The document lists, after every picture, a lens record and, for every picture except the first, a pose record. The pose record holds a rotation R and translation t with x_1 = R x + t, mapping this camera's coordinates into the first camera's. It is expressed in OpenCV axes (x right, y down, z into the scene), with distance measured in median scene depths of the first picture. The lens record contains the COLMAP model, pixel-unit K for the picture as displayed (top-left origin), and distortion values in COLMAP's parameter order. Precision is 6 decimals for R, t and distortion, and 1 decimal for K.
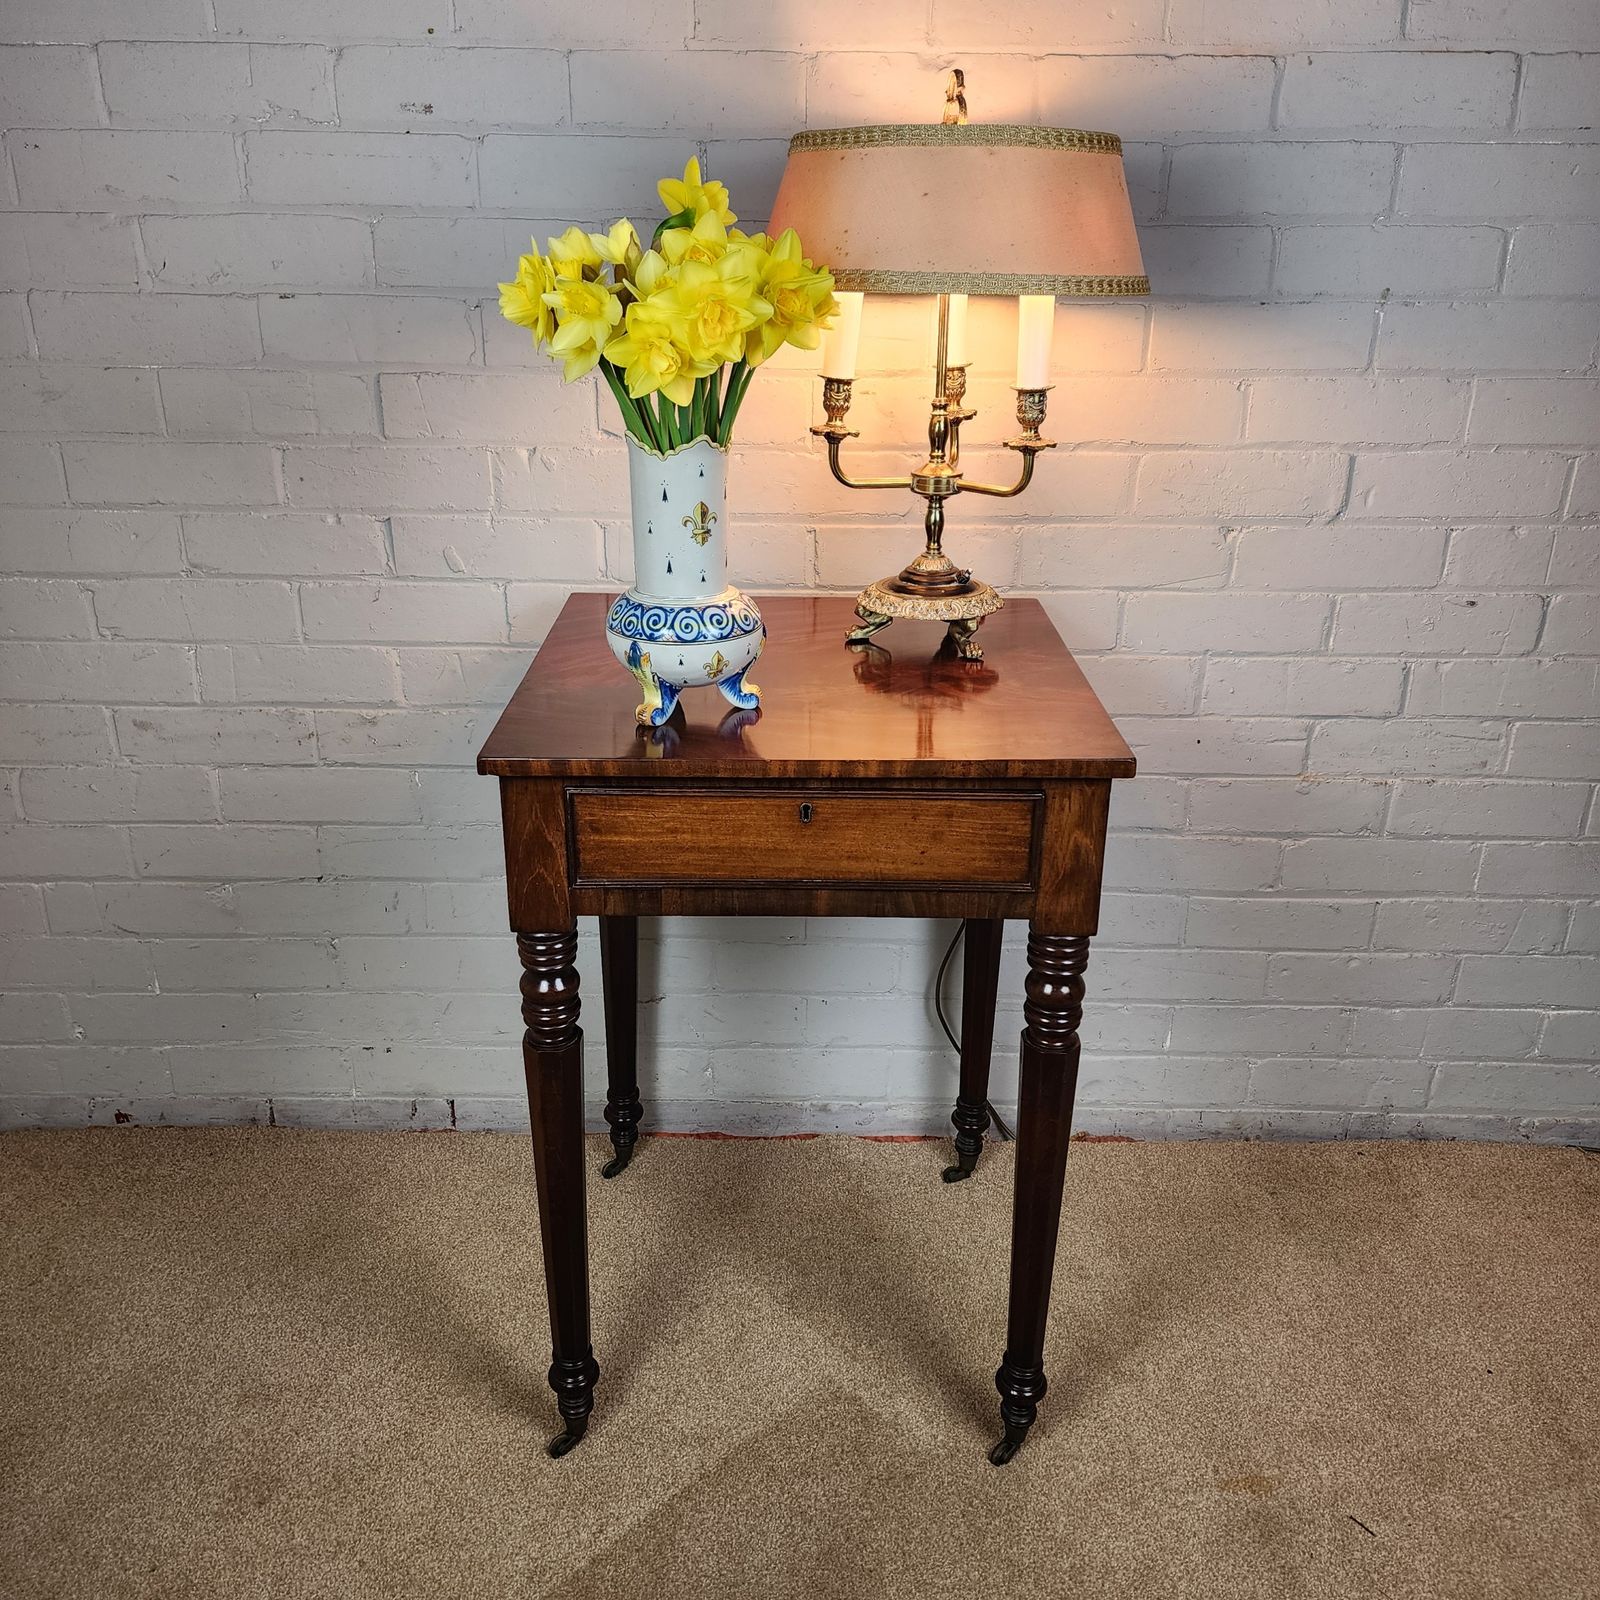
lens RADIAL K [[1416.8, 0, 800.0], [0, 1416.8, 800.0], [0, 0, 1]] dist [0.052917, -0.043557]
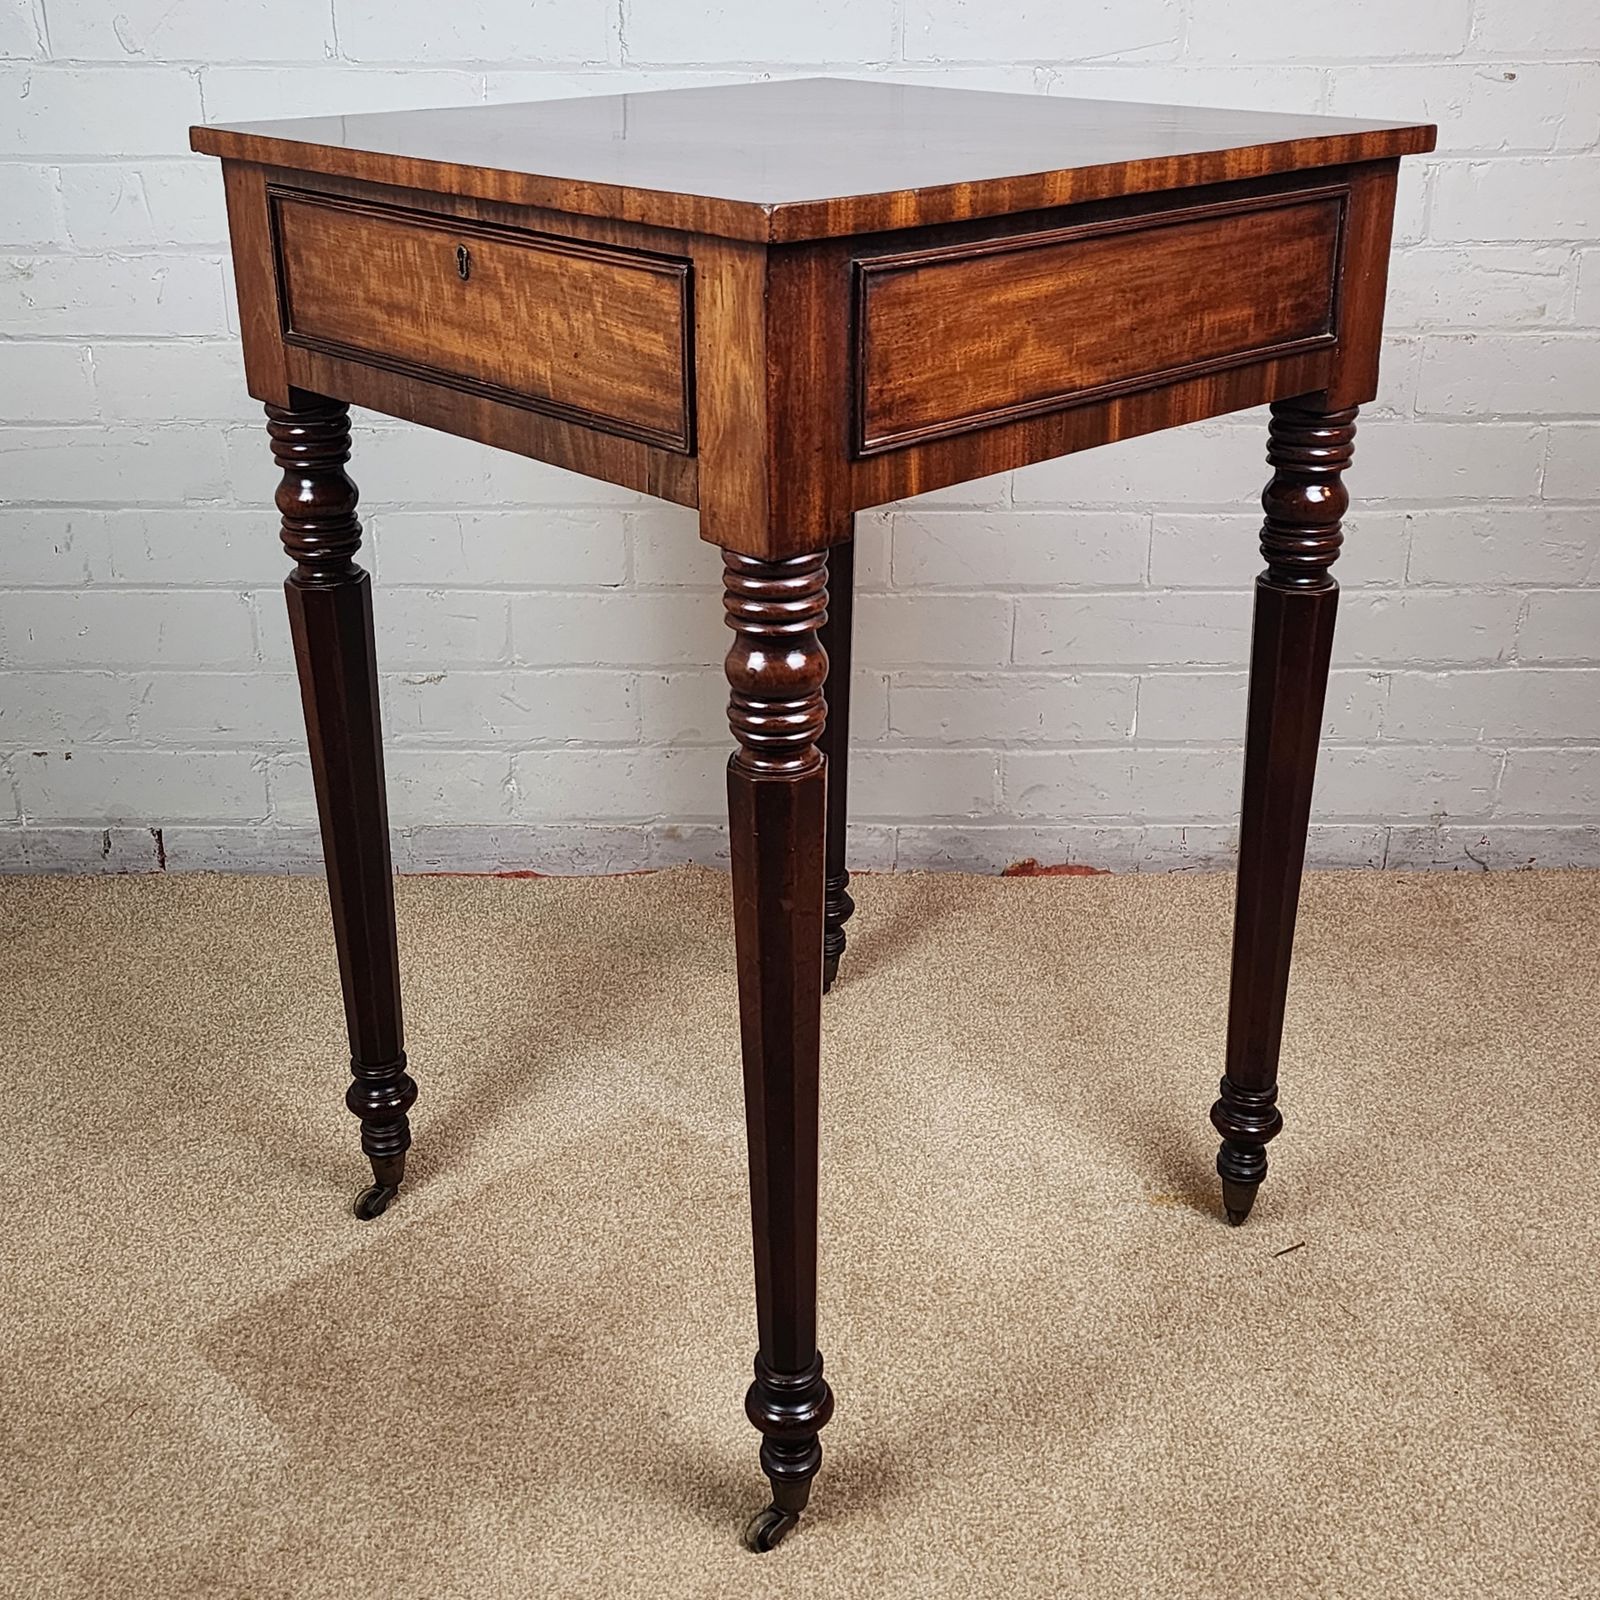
lens RADIAL K [[2026.5, 0, 794.3], [0, 2026.5, 733.4], [0, 0, 1]] dist [0.107867, -0.198139]
pose [[0.999881, -0.015295, -0.001849, 0.100058], [0.015262, 0.999740, -0.016954, 0.220838], [0.002108, 0.016924, 0.999855, -0.056241]]
